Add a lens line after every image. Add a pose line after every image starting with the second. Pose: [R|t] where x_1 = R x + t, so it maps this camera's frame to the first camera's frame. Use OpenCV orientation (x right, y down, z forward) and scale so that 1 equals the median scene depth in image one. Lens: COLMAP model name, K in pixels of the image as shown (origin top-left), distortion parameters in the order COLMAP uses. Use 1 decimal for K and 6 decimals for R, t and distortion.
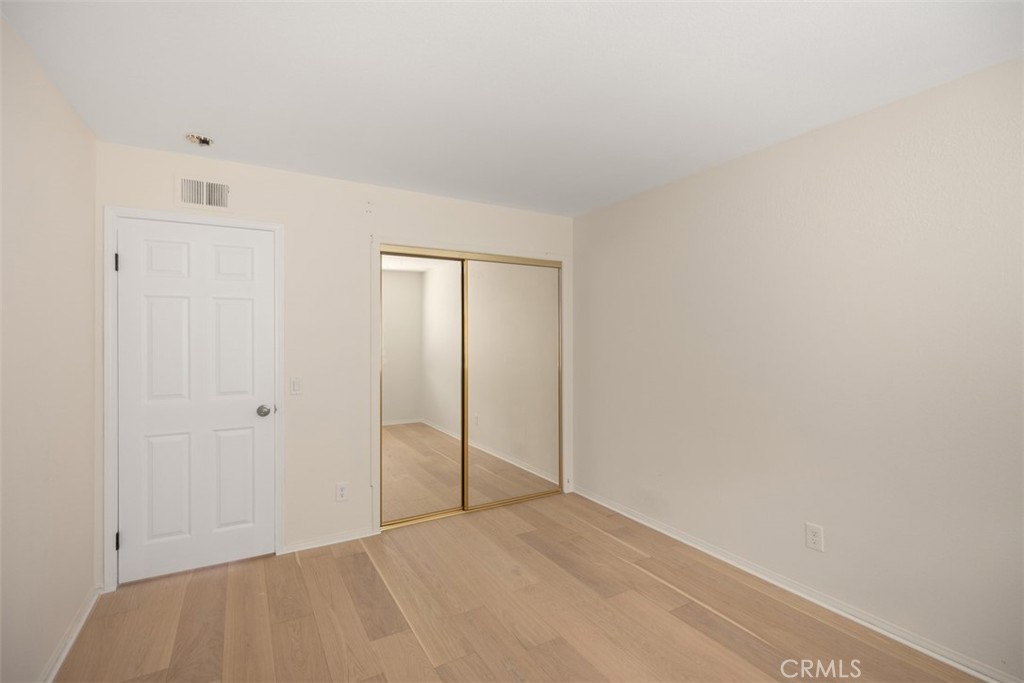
lens RADIAL K [[462.7, 0, 512.0], [0, 462.7, 339.4], [0, 0, 1]] dist [0.009427, -0.002334]
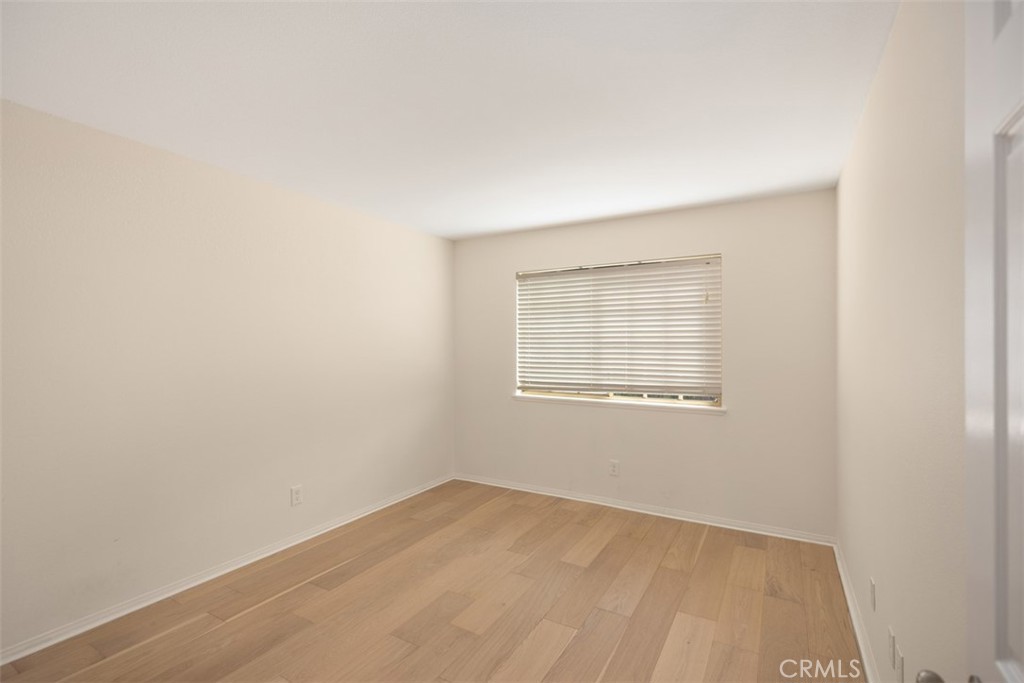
lens RADIAL K [[462.7, 0, 512.1], [0, 462.7, 342.7], [0, 0, 1]] dist [0.009427, -0.002334]
pose [[-0.482990, 0.003247, 0.875620, -0.751166], [0.004652, 0.999989, -0.001142, -0.008199], [-0.875614, 0.003522, -0.482999, 1.007427]]
